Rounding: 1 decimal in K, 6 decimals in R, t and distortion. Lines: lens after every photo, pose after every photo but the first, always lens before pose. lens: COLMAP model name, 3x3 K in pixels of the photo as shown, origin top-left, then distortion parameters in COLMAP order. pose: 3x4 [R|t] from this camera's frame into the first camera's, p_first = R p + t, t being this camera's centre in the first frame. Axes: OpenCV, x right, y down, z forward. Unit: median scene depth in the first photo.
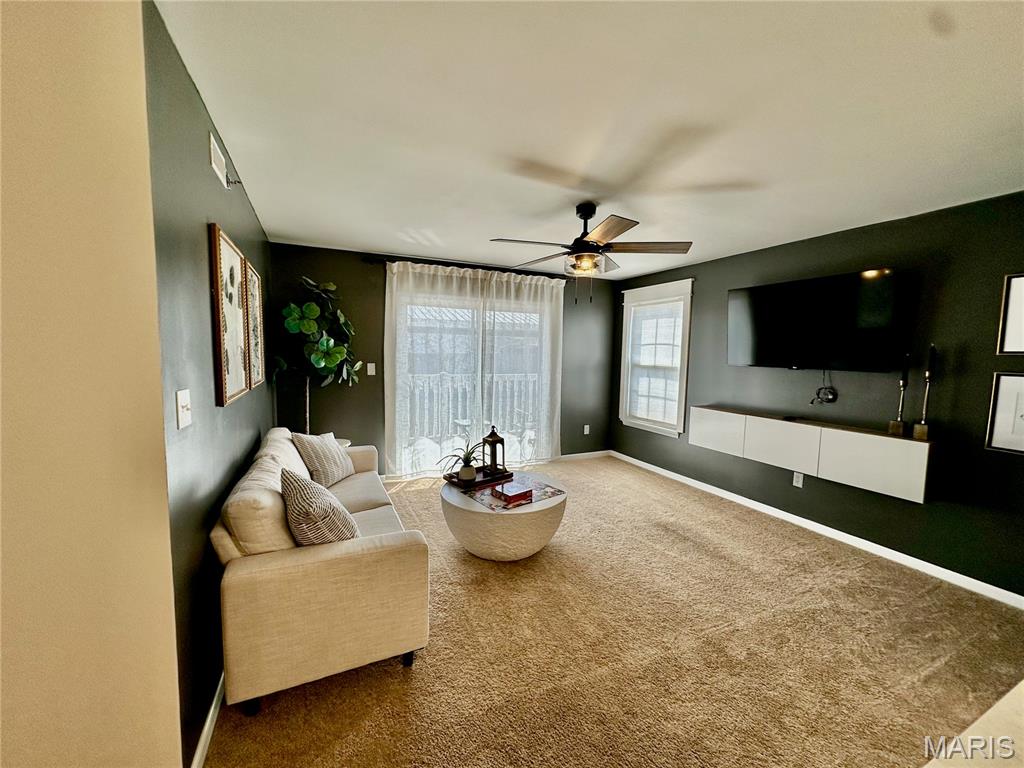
lens RADIAL K [[406.8, 0, 511.4], [0, 406.8, 385.7], [0, 0, 1]] dist [0.000070, -0.000104]
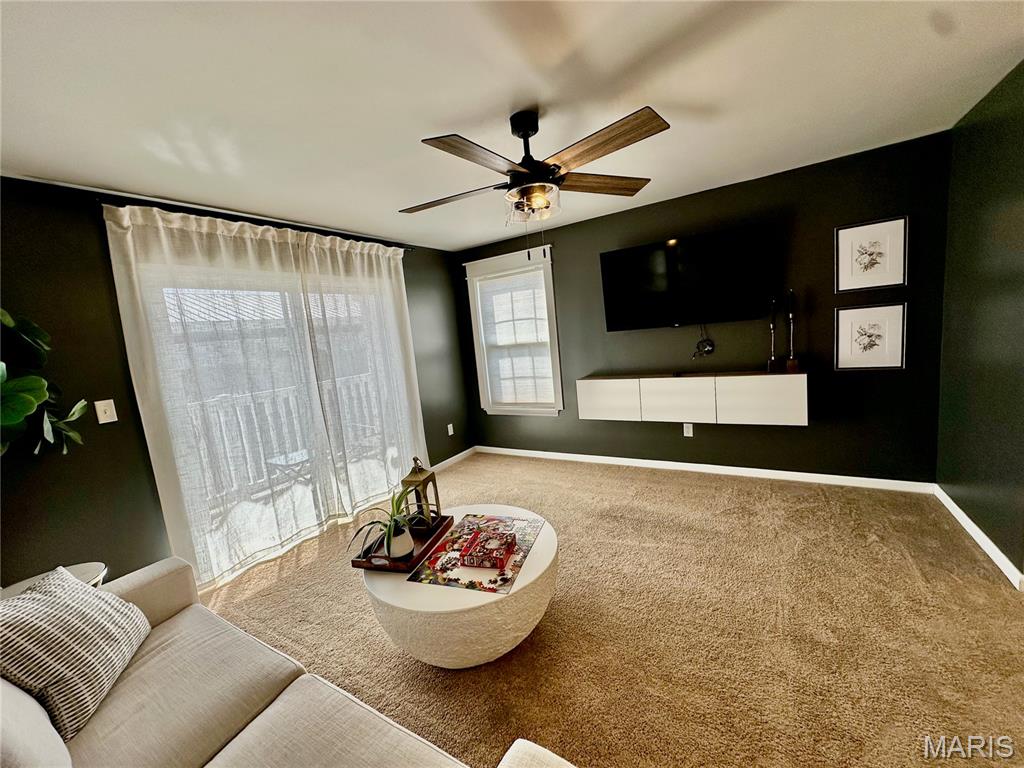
lens RADIAL K [[406.8, 0, 511.4], [0, 406.8, 385.7], [0, 0, 1]] dist [0.000070, -0.000104]
pose [[0.832235, -0.173610, 0.526540, -0.173782], [0.161400, 0.984440, 0.069484, -0.024865], [-0.530410, 0.027156, 0.847306, 0.266837]]
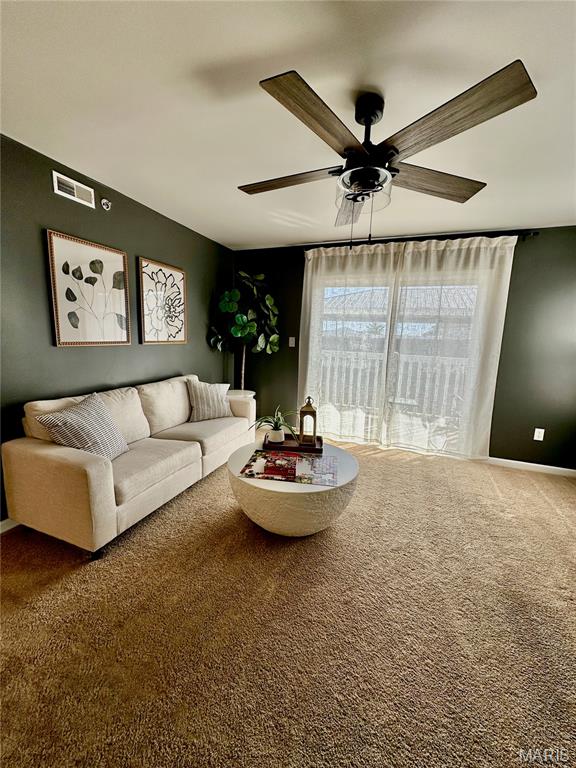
lens RADIAL K [[305.1, 0, 286.5], [0, 305.1, 383.8], [0, 0, 1]] dist [0.000070, -0.000104]
pose [[0.687131, 0.124414, -0.715802, 0.322499], [-0.086701, 0.992230, 0.089232, 0.004798], [0.721342, 0.000747, 0.692579, 0.327185]]
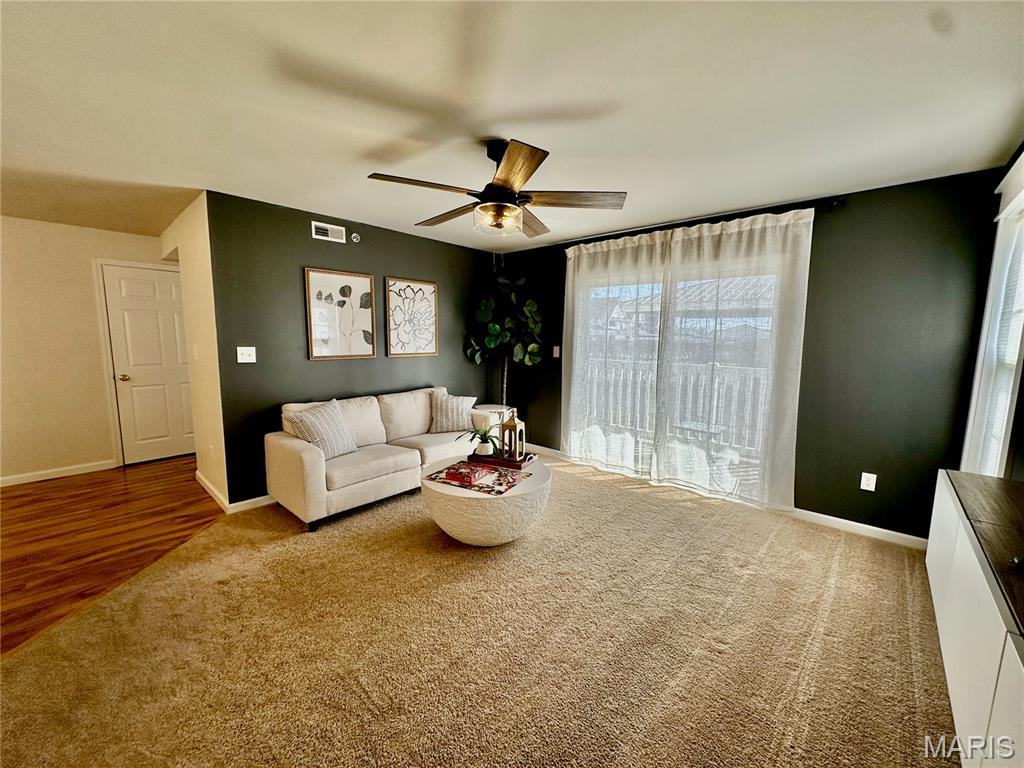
lens RADIAL K [[406.8, 0, 511.4], [0, 406.8, 385.7], [0, 0, 1]] dist [0.000070, -0.000104]
pose [[0.385315, 0.100744, -0.917269, 0.597730], [-0.082523, 0.993802, 0.074485, -0.020793], [0.919088, 0.046996, 0.391241, 0.452546]]
